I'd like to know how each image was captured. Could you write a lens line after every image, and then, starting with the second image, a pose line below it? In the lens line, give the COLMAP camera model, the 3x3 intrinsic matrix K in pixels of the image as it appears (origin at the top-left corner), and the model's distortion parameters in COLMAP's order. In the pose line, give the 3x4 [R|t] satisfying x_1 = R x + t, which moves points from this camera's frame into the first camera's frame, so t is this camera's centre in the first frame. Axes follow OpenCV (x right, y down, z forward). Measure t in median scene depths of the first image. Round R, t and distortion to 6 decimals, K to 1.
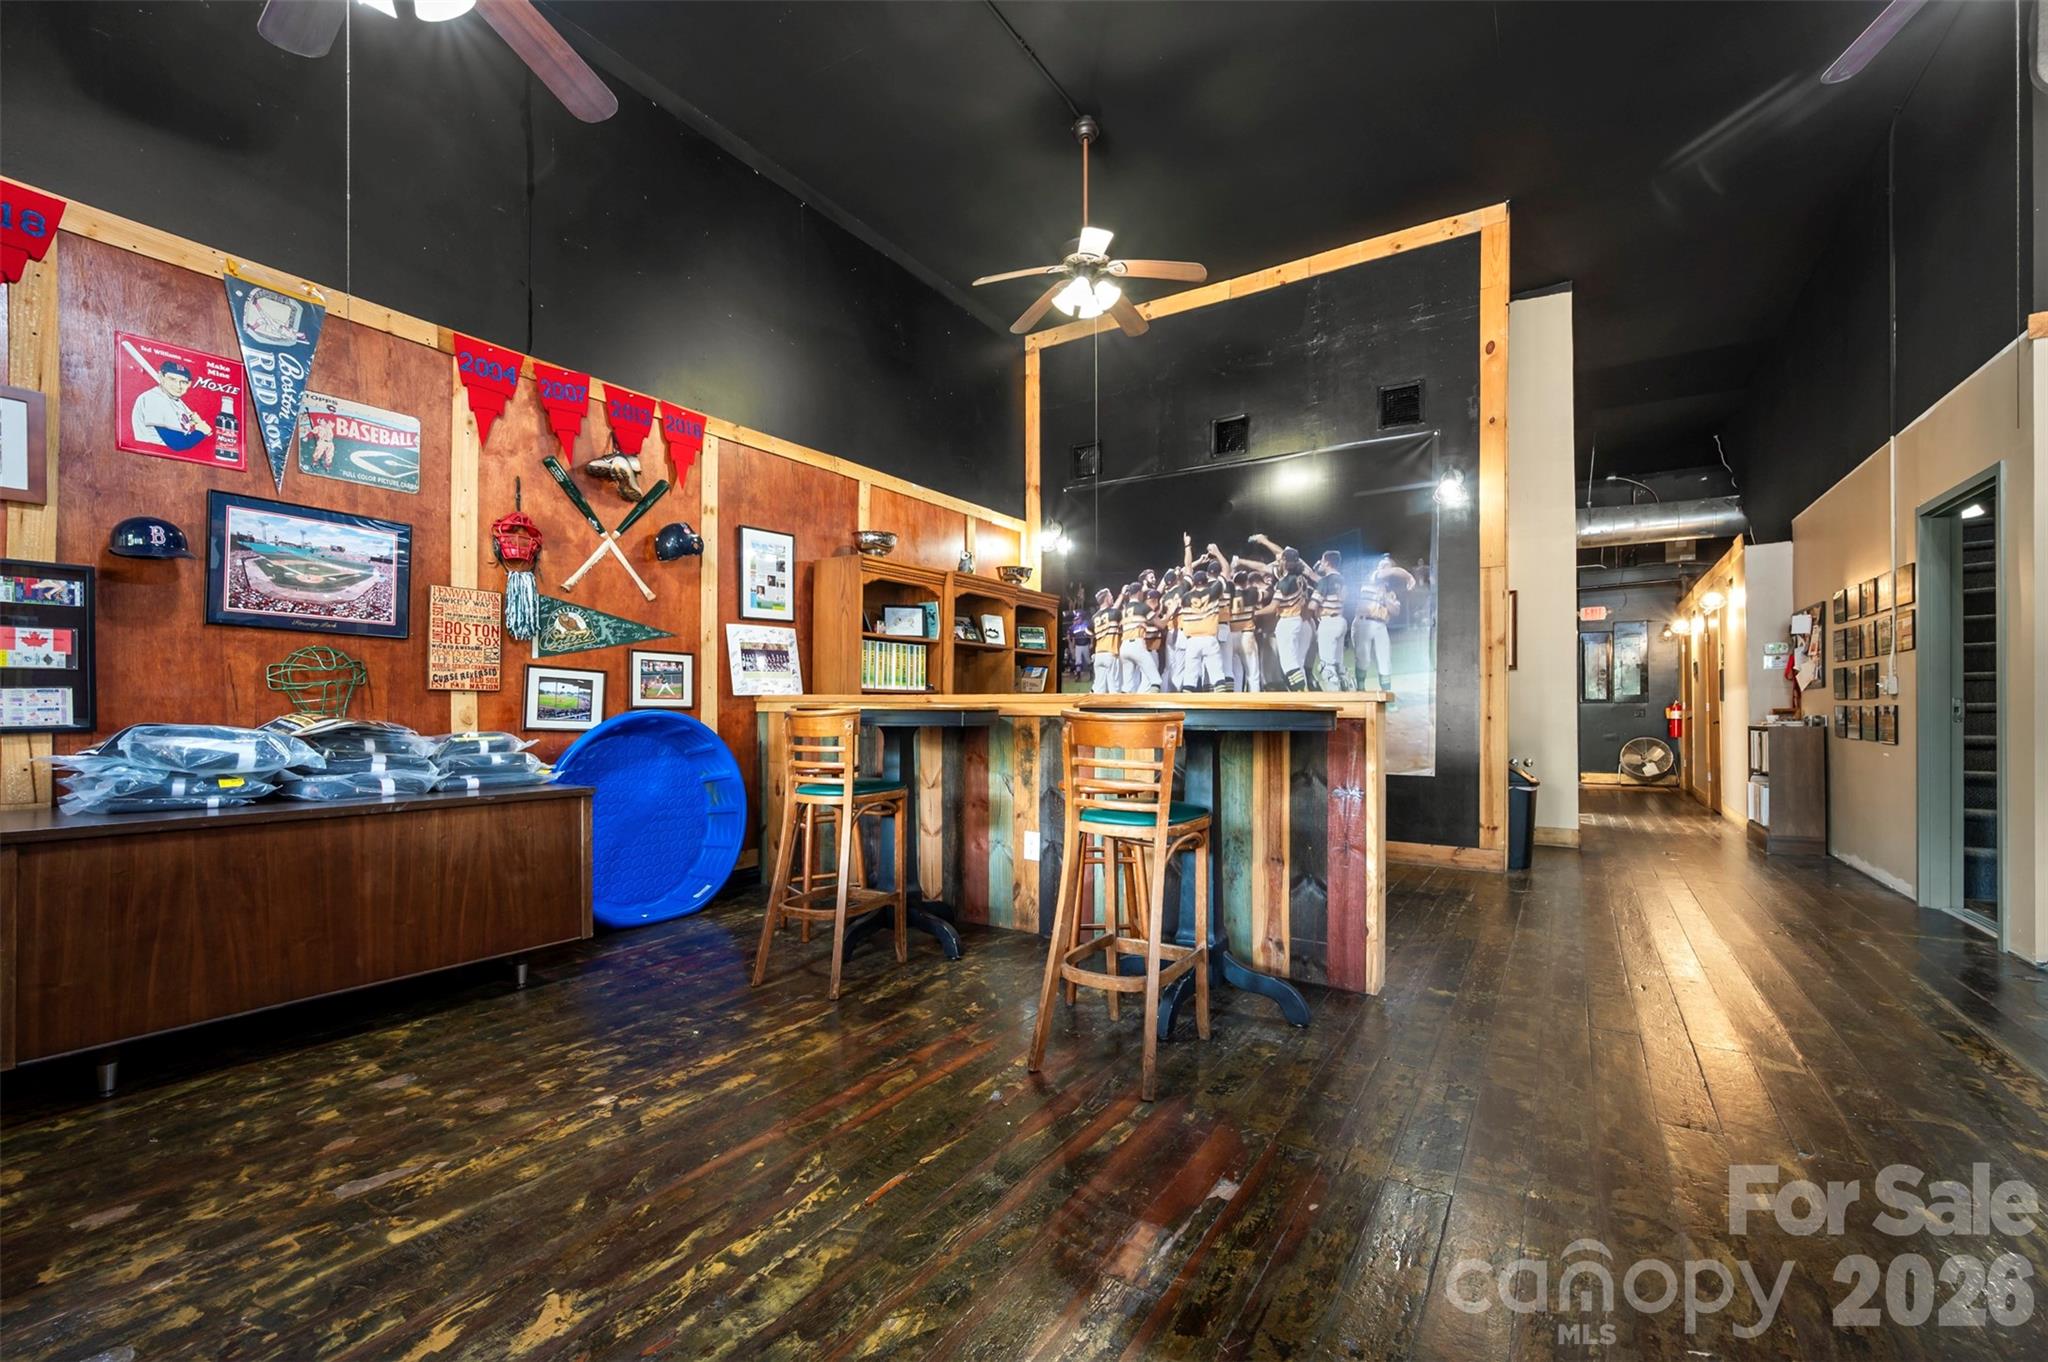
lens RADIAL K [[842.4, 0, 1021.5], [0, 842.4, 708.9], [0, 0, 1]] dist [0.000729, 0.000070]
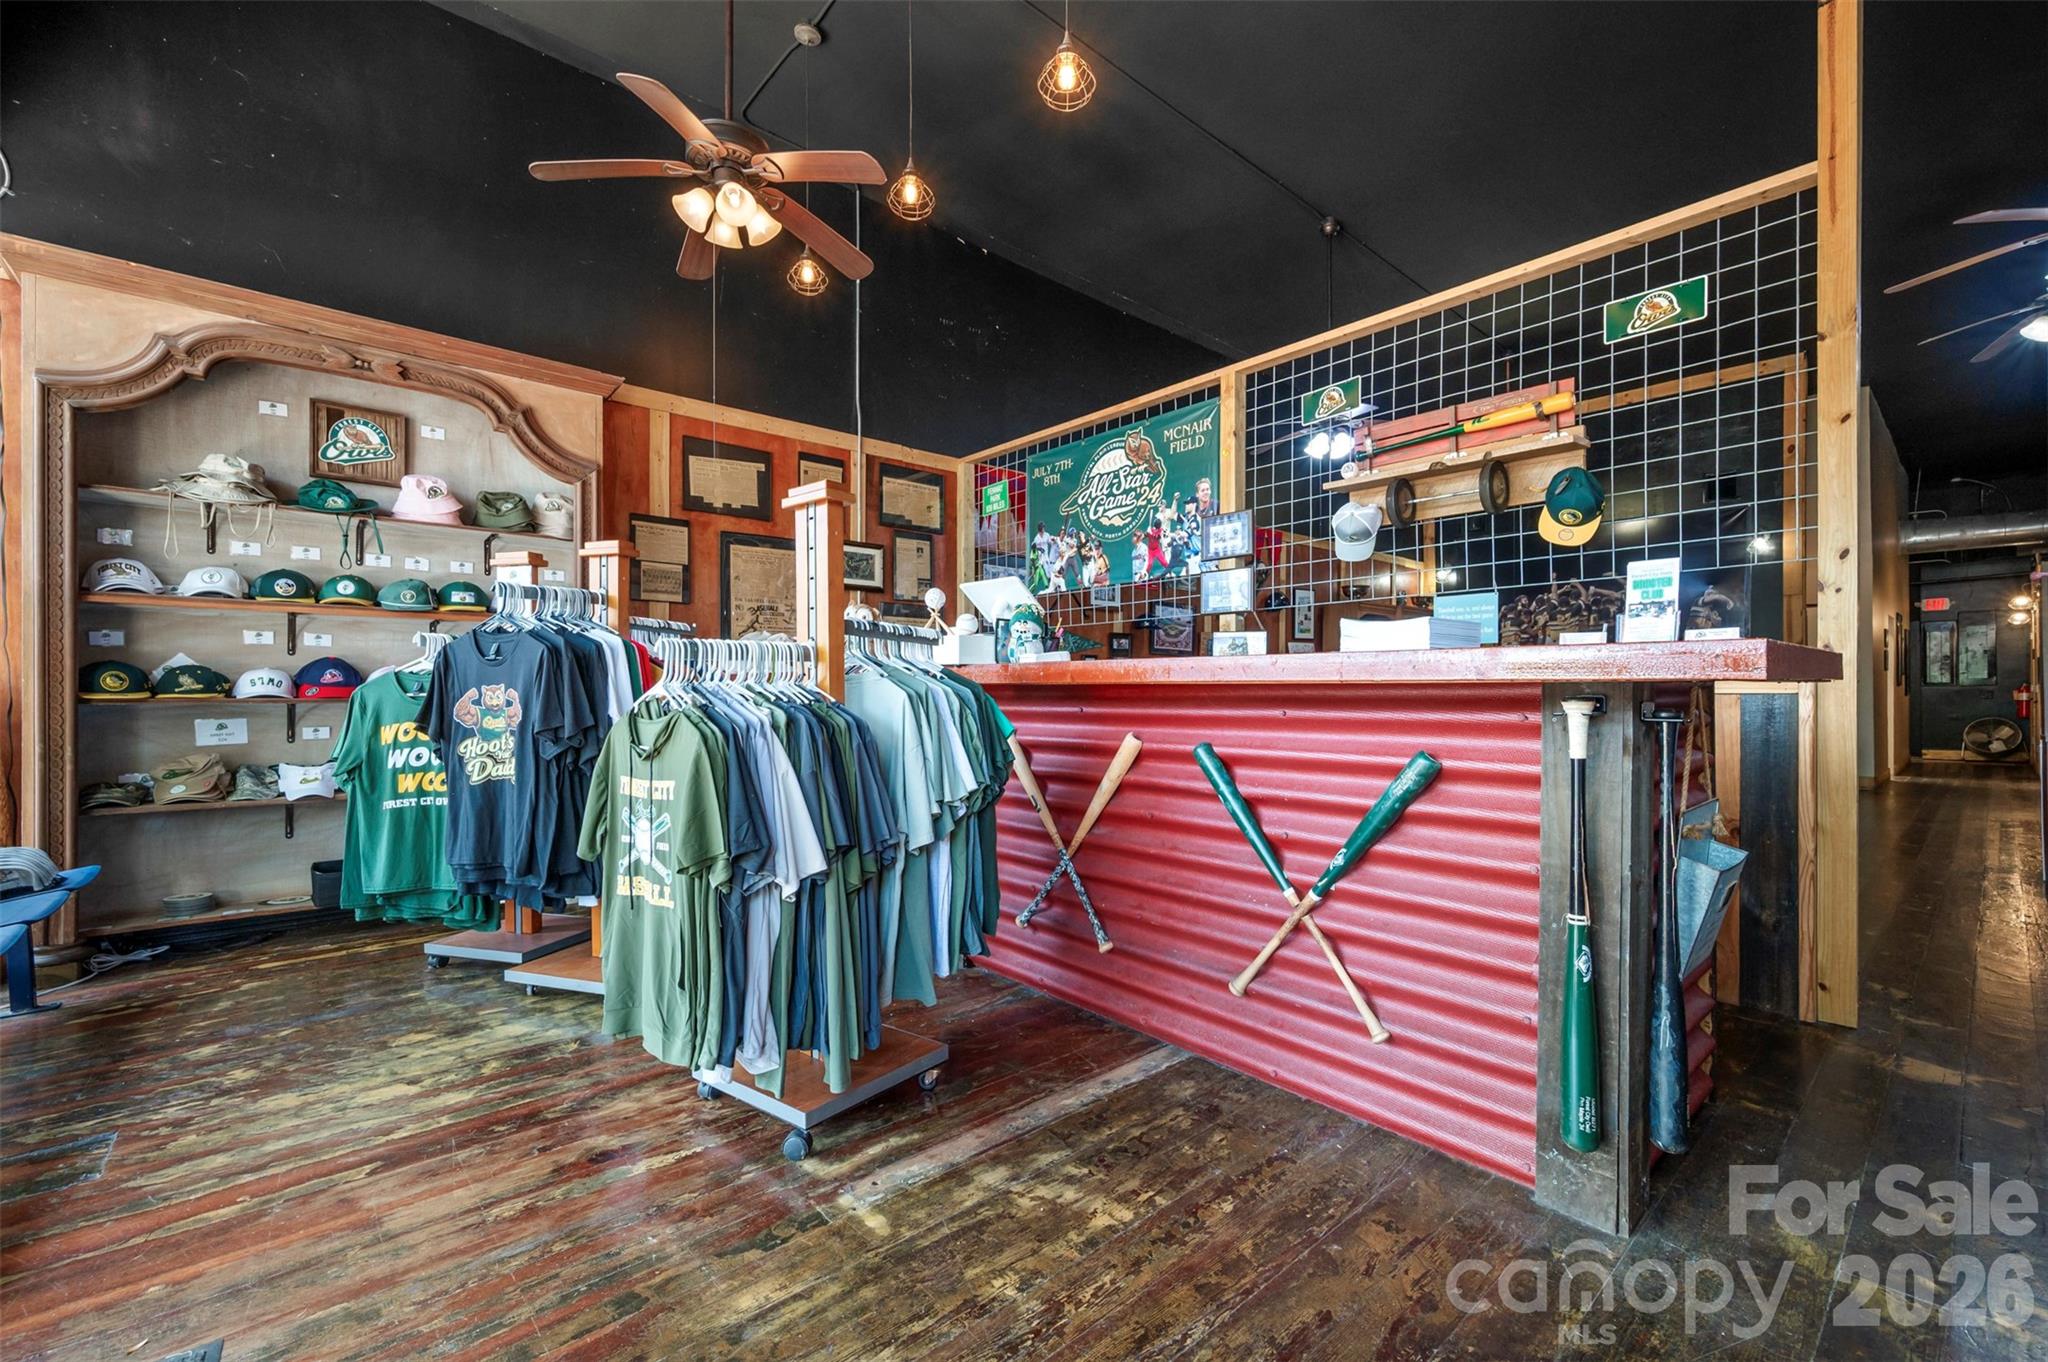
lens RADIAL K [[862.1, 0, 1030.2], [0, 862.1, 690.7], [0, 0, 1]] dist [-0.001755, -0.000223]
pose [[0.964624, -0.000729, -0.263627, -0.282362], [-0.000474, 0.999990, -0.004499, 0.008375], [0.263627, 0.004464, 0.964614, -0.678179]]
